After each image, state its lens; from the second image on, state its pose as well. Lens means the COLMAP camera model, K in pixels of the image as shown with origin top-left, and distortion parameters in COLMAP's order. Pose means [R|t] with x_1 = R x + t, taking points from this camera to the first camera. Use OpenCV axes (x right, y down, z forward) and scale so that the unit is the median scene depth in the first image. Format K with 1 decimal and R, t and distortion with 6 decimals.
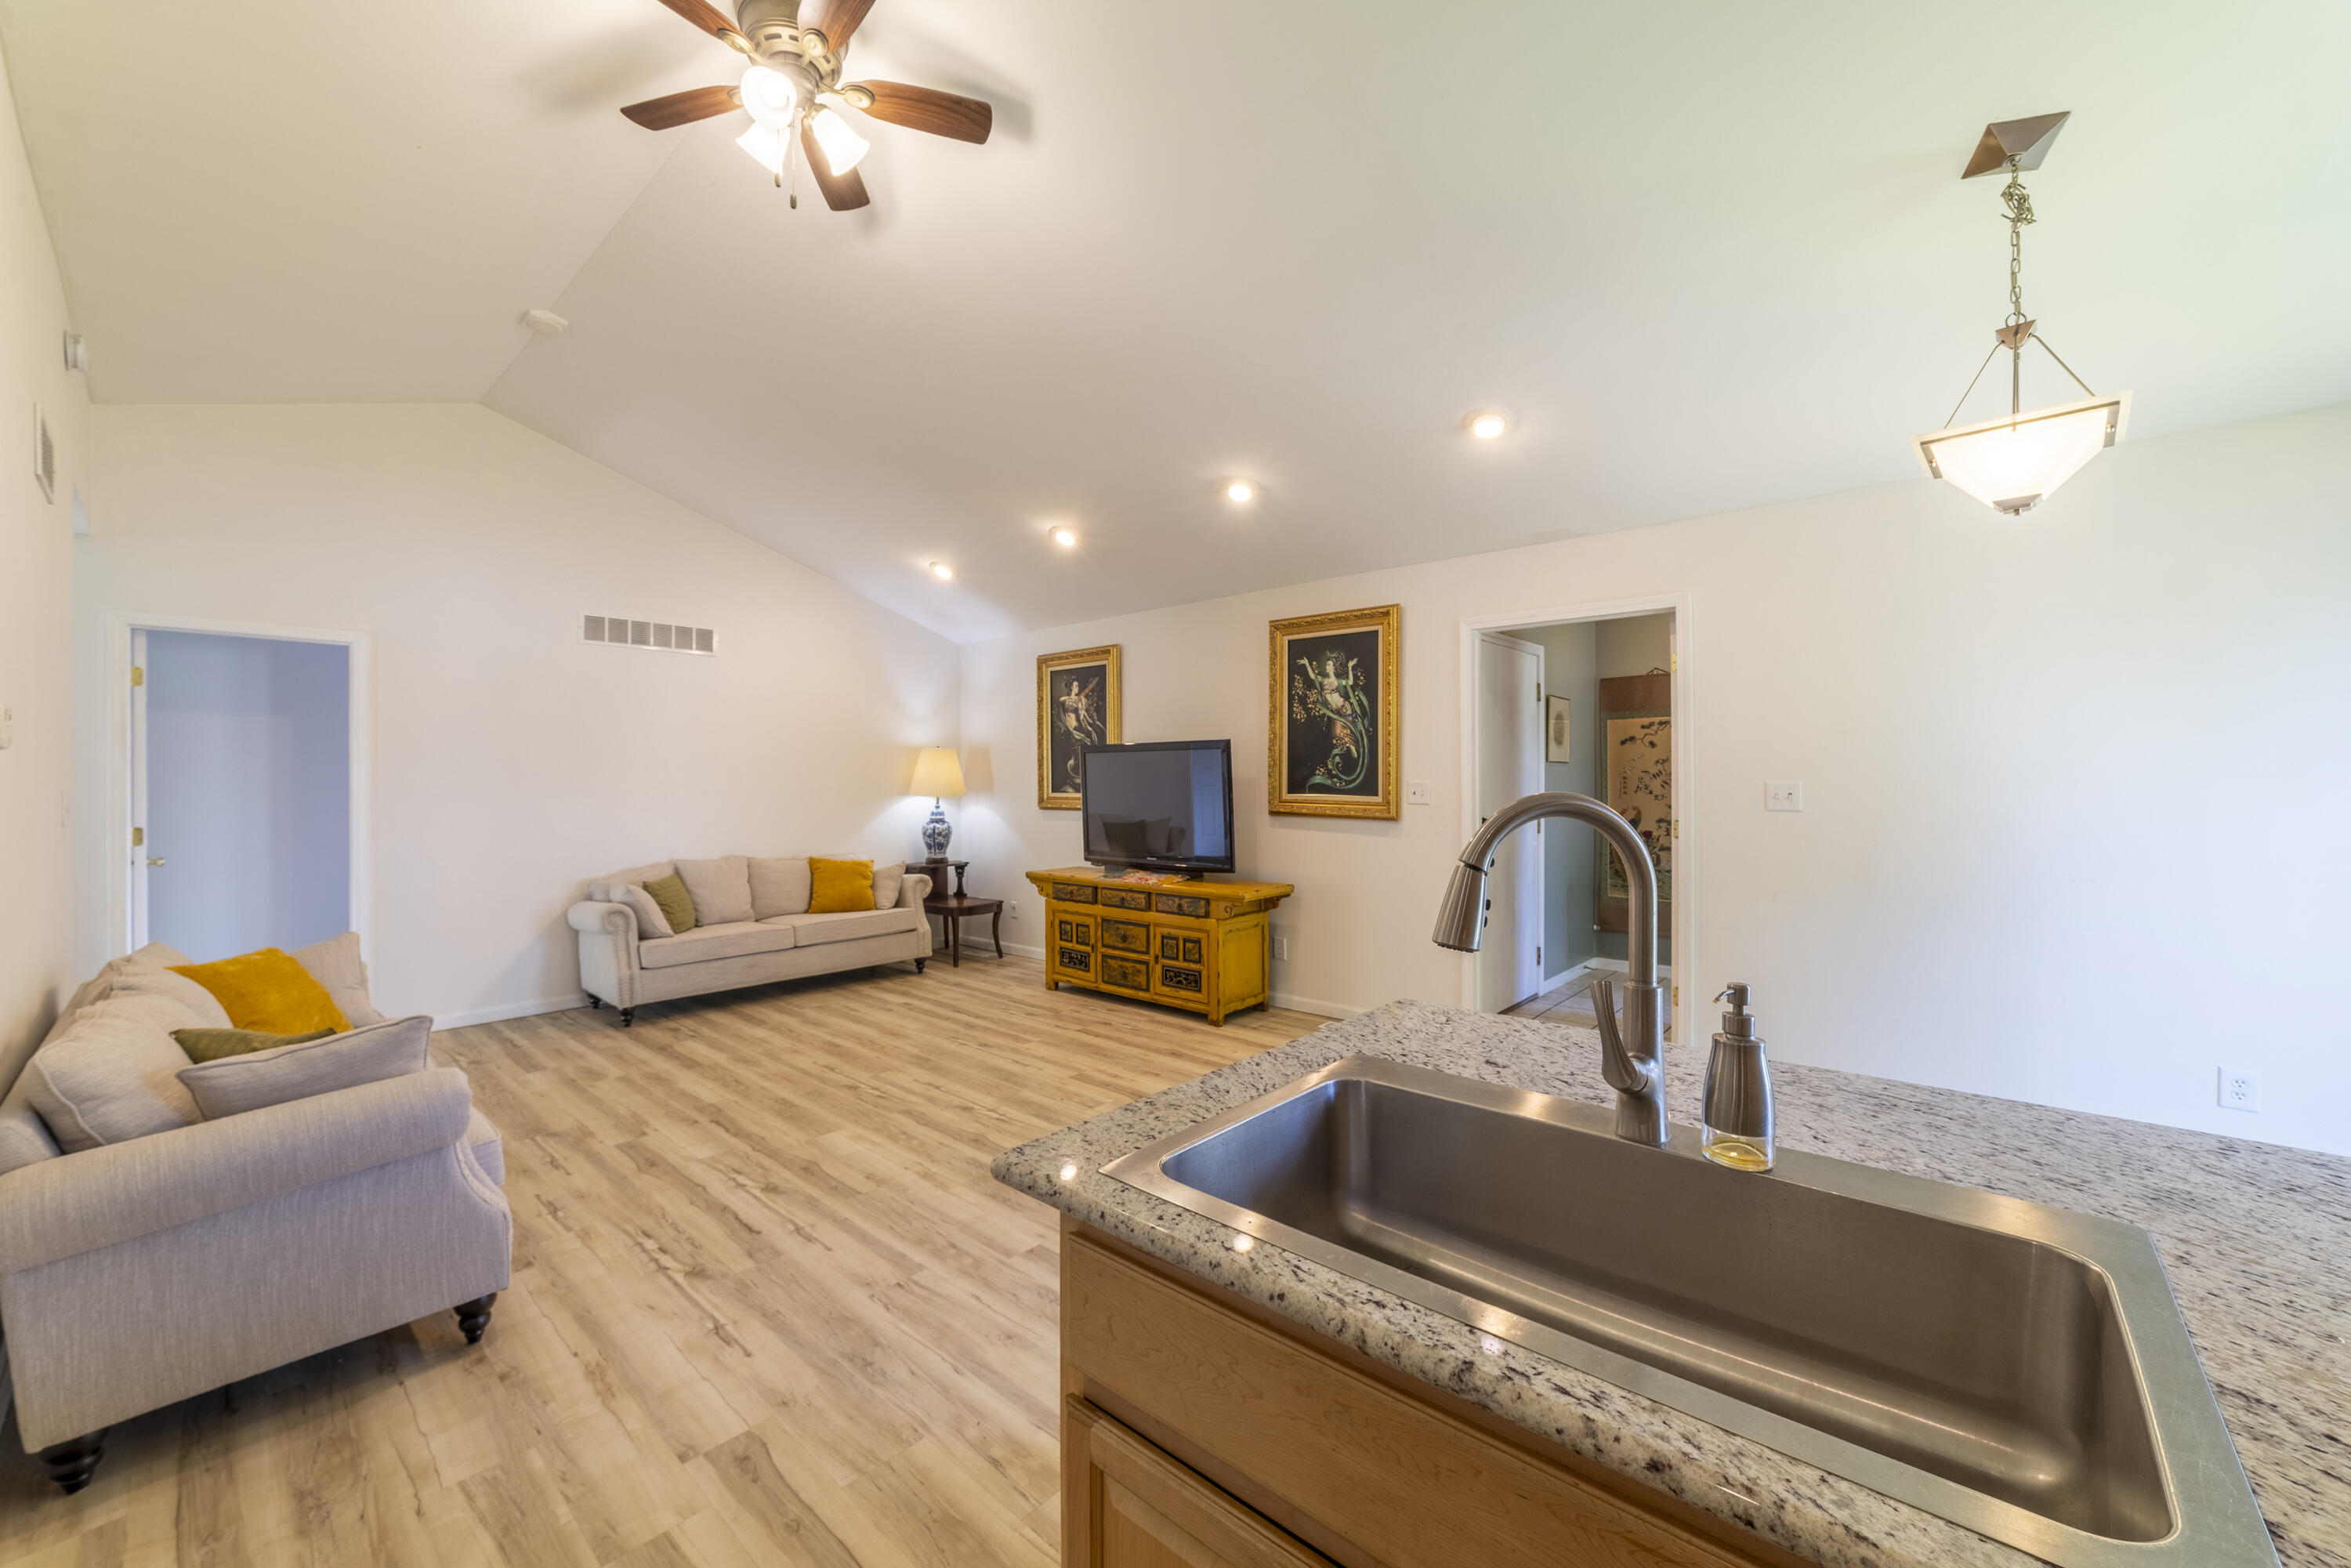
lens RADIAL K [[897.4, 0, 1163.8], [0, 897.4, 770.3], [0, 0, 1]] dist [-0.014967, 0.002528]
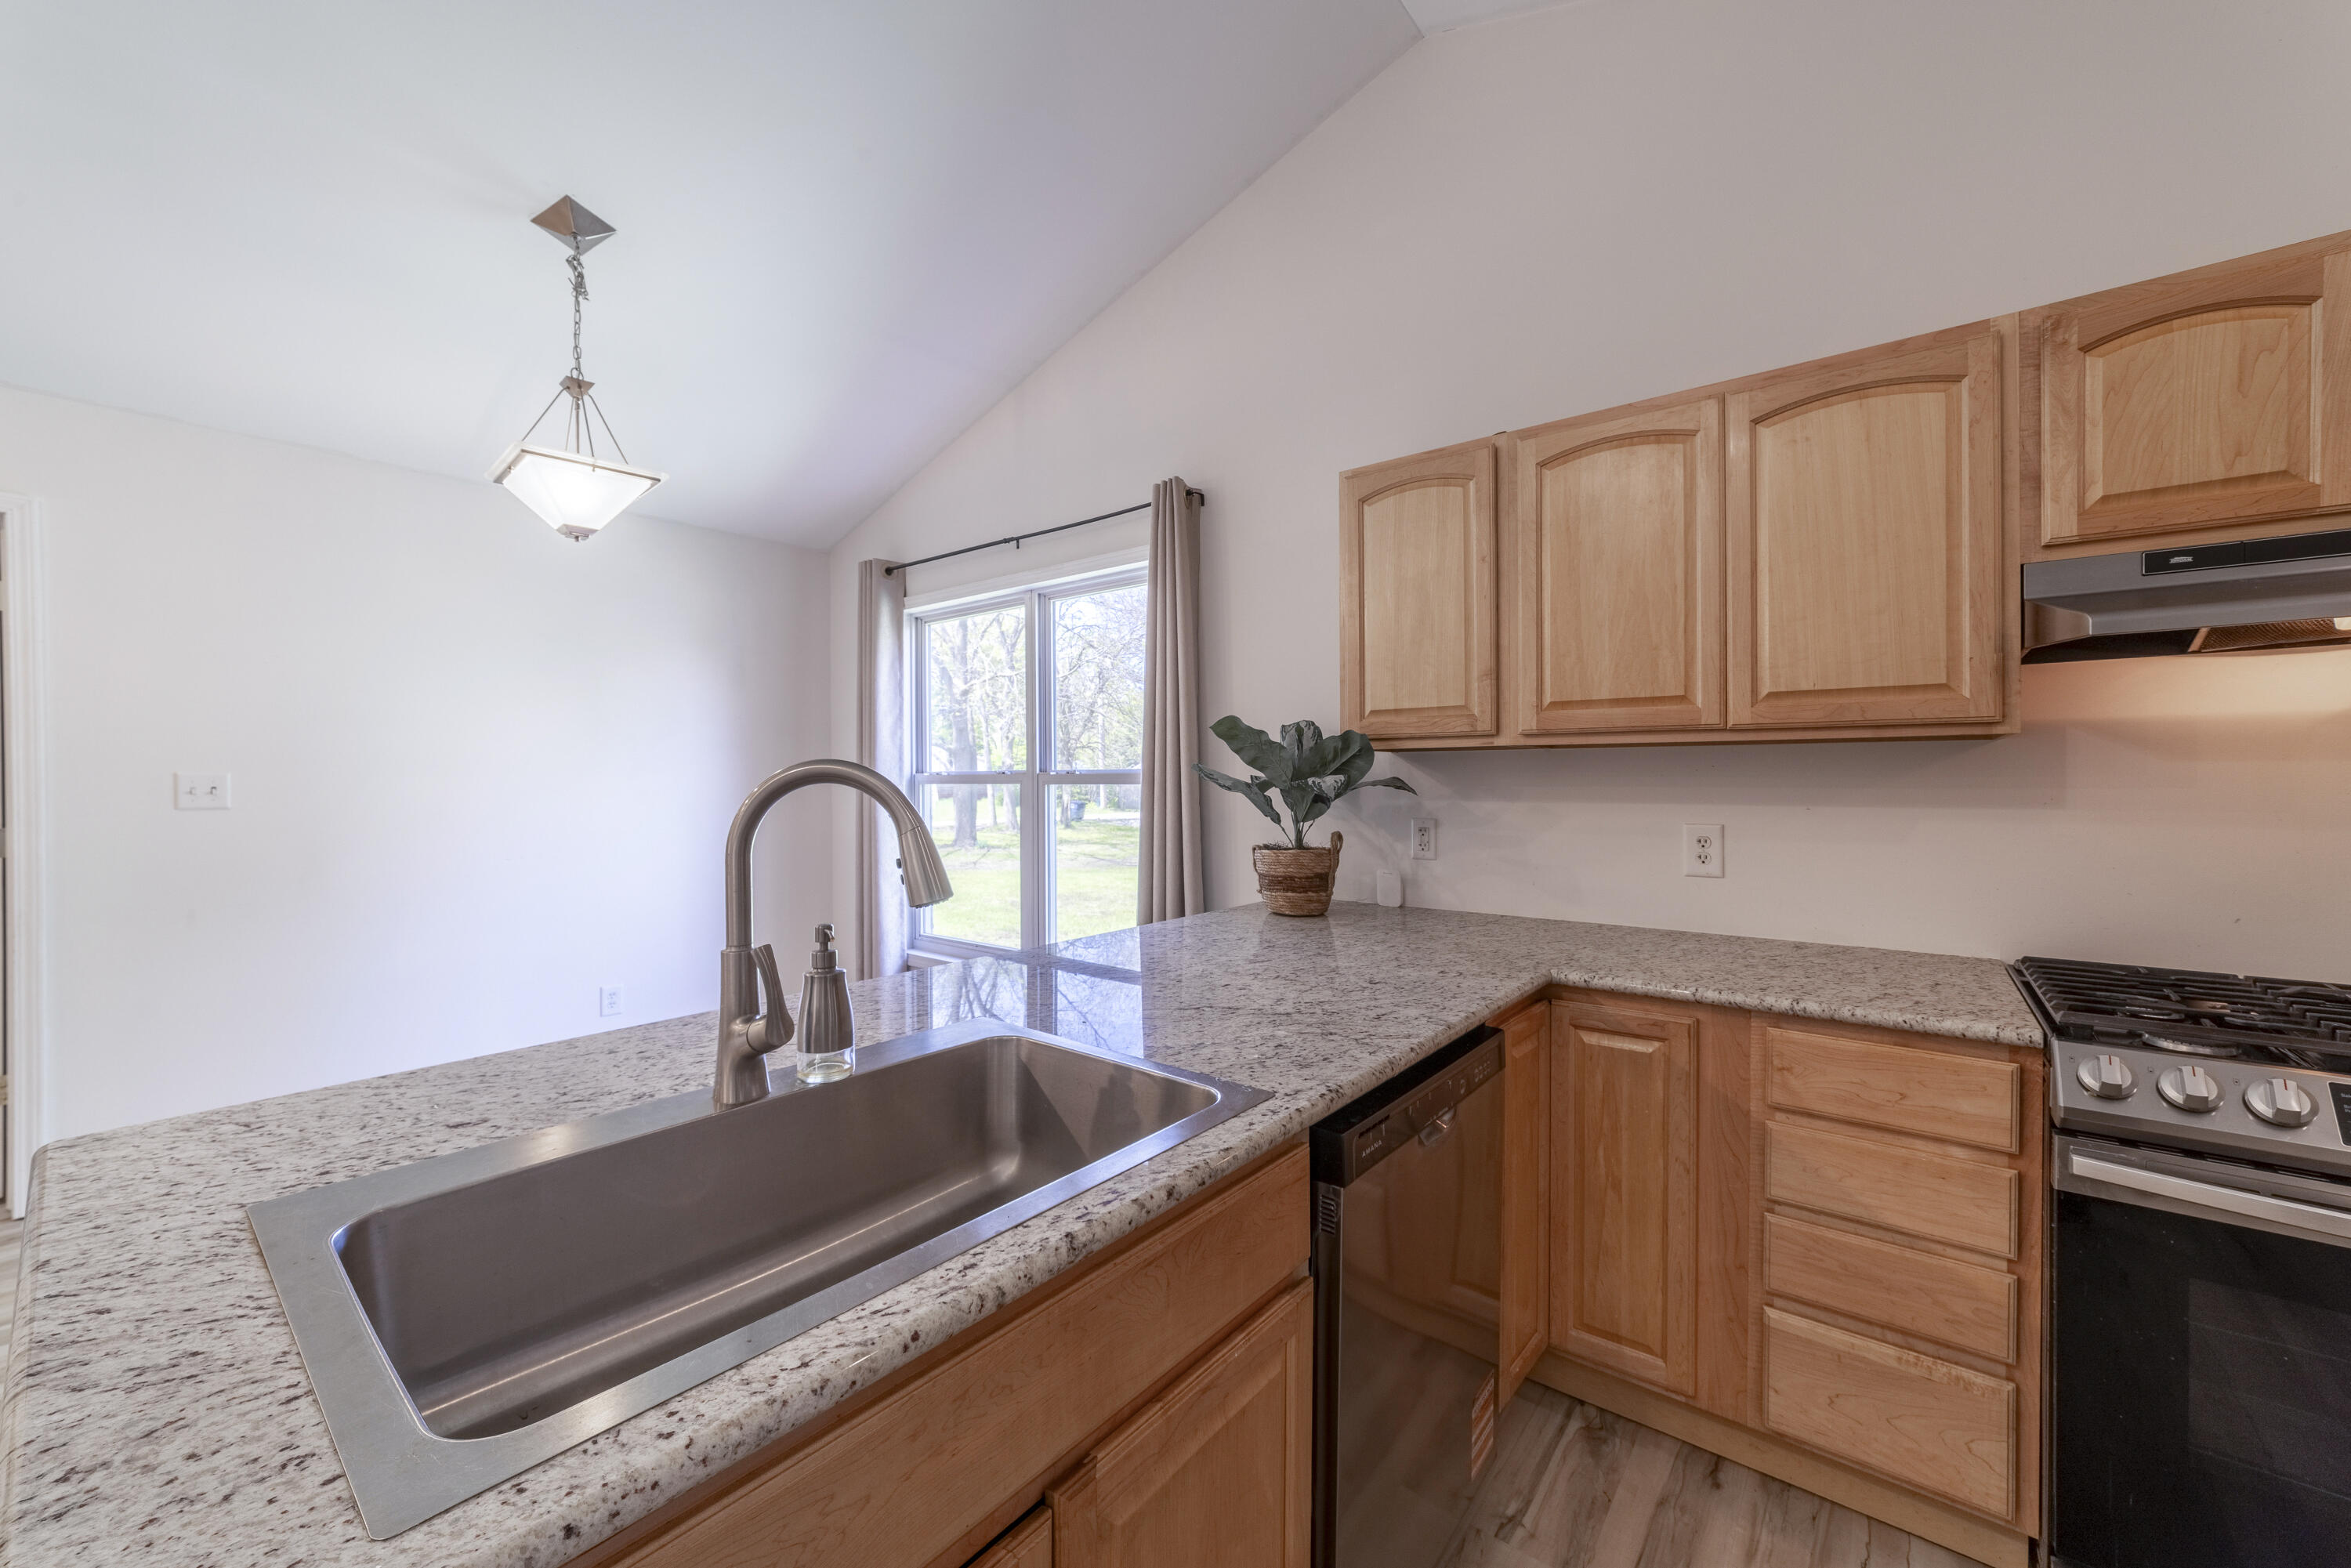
lens RADIAL K [[897.4, 0, 1166.4], [0, 897.4, 770.2], [0, 0, 1]] dist [-0.014967, 0.002528]
pose [[-0.040027, 0.010794, 0.999140, -0.122209], [-0.008762, 0.999899, -0.011153, 0.010338], [-0.999160, -0.009201, -0.039929, 0.134857]]
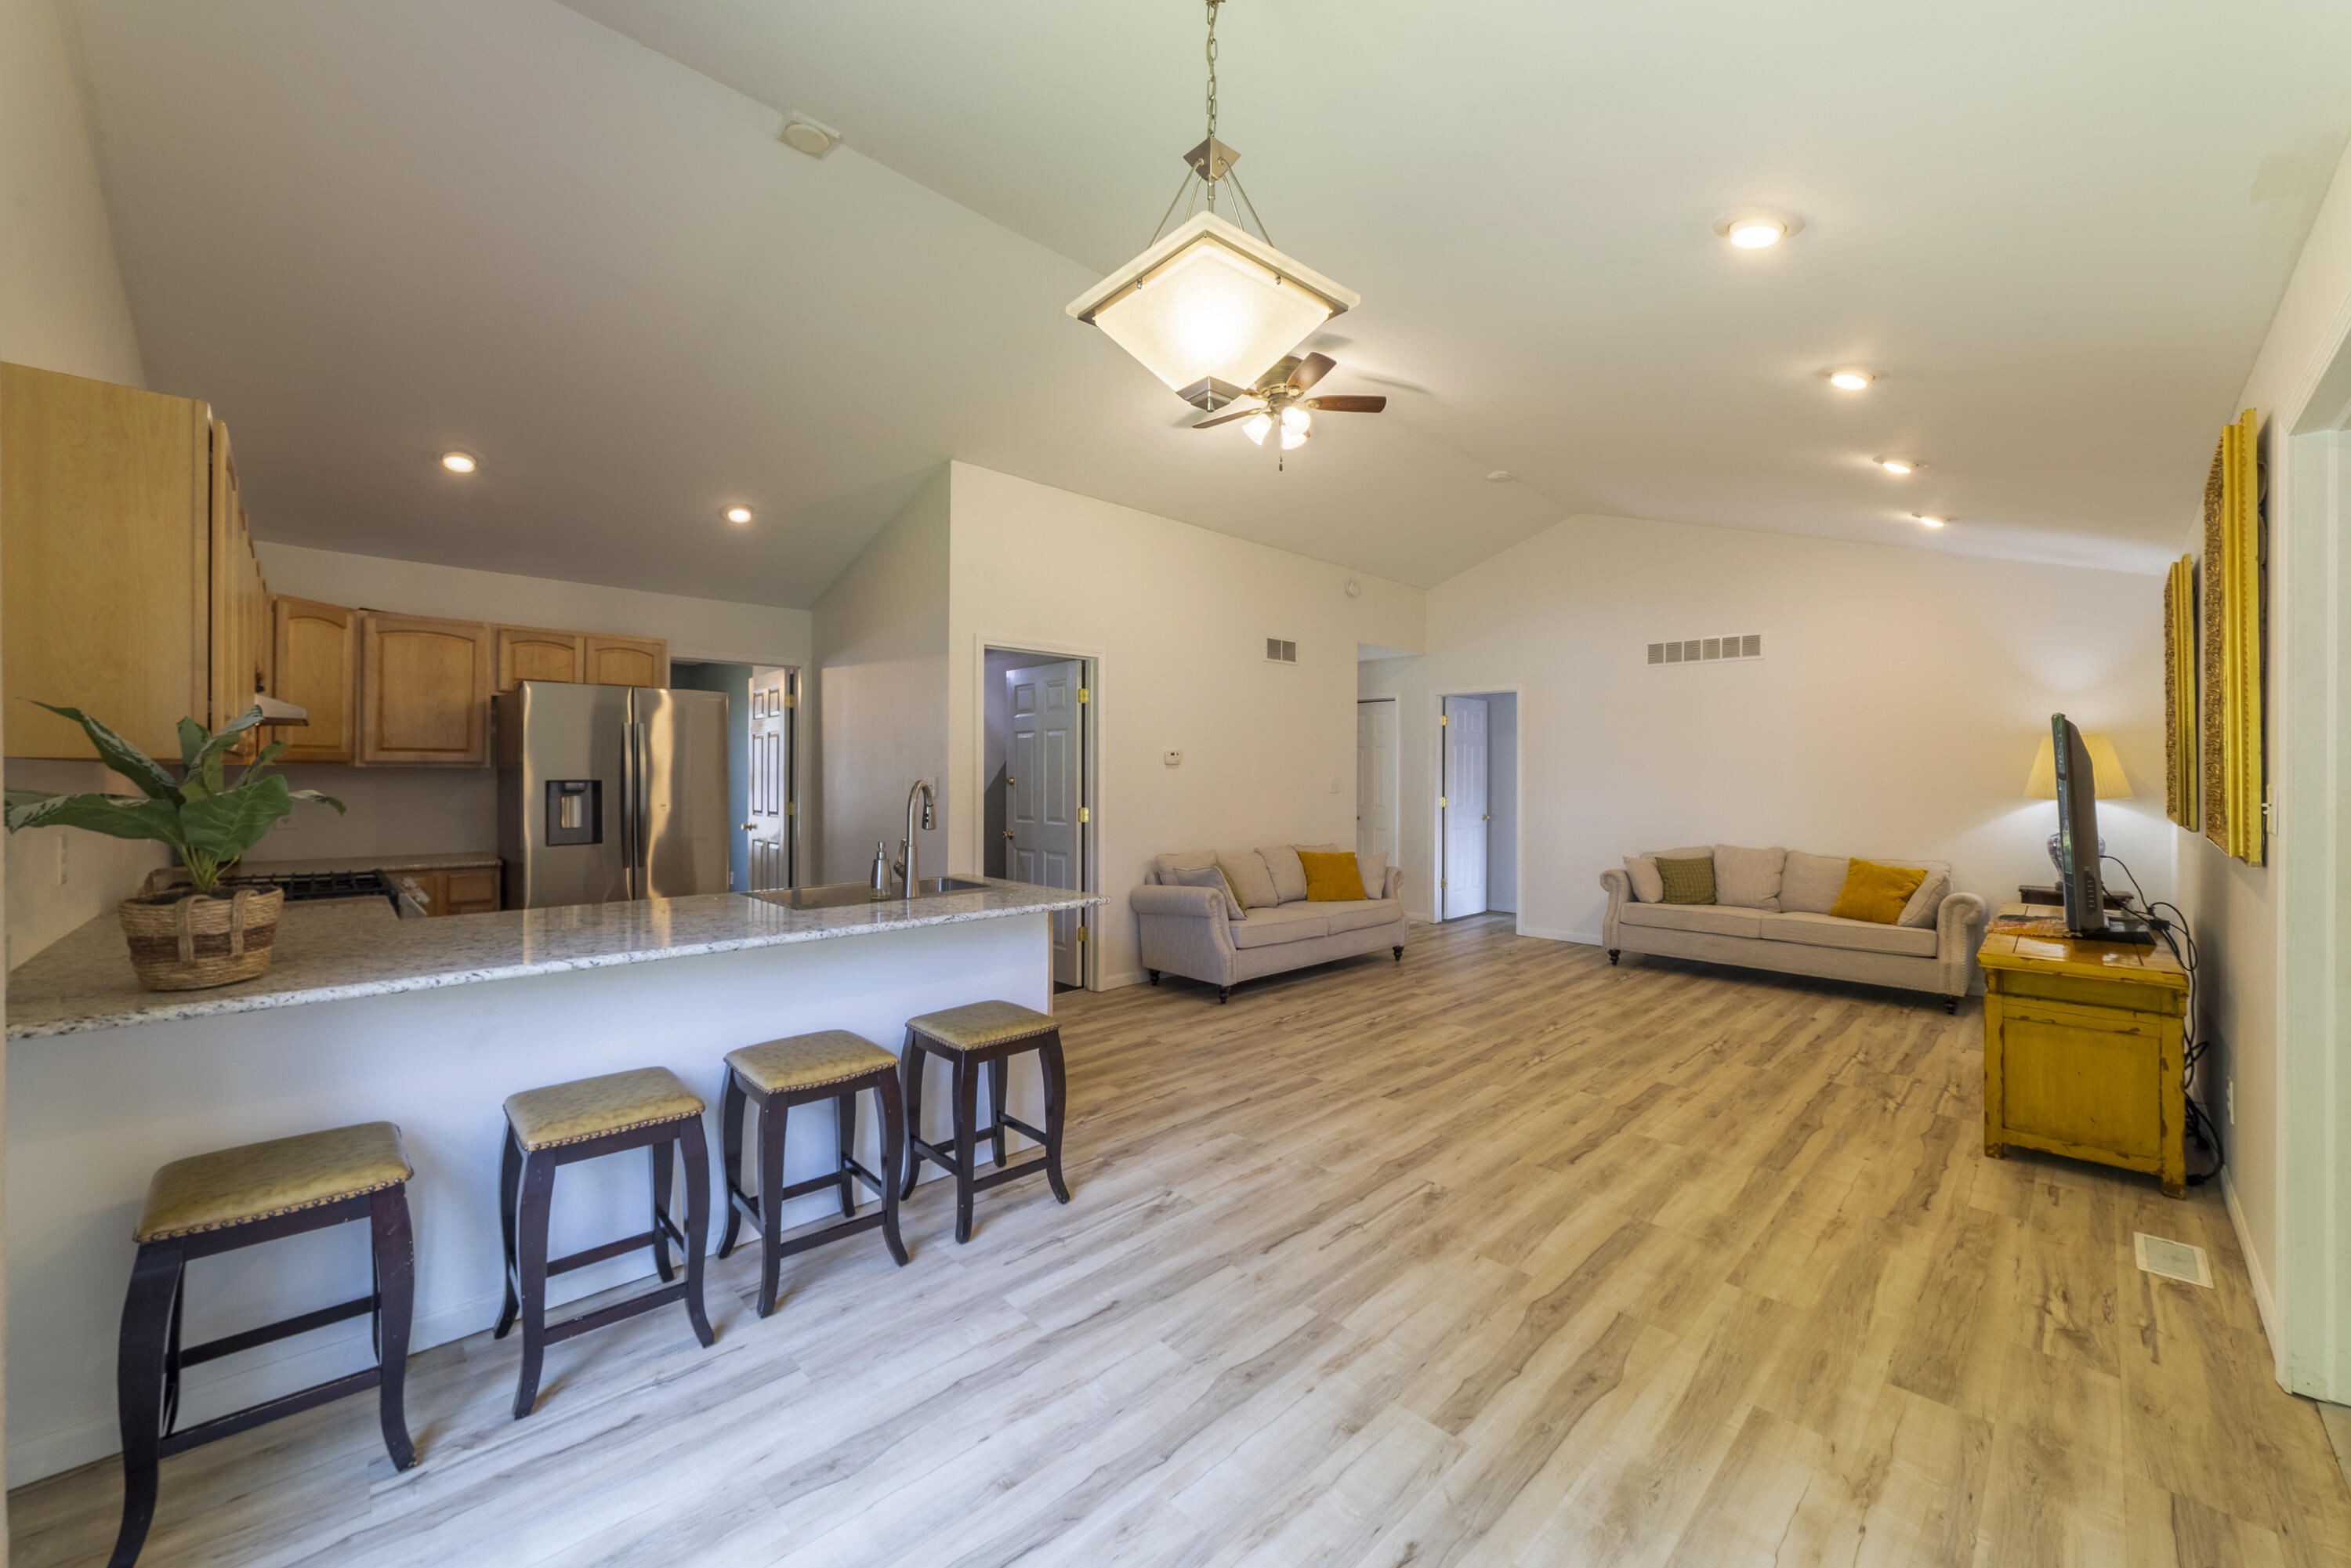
lens RADIAL K [[897.4, 0, 1178.3], [0, 897.4, 781.1], [0, 0, 1]] dist [-0.014967, 0.002528]
pose [[-0.061911, 0.009747, -0.998034, 0.860727], [0.008463, 0.999921, 0.009241, 0.002986], [0.998046, -0.007874, -0.061989, 0.526782]]
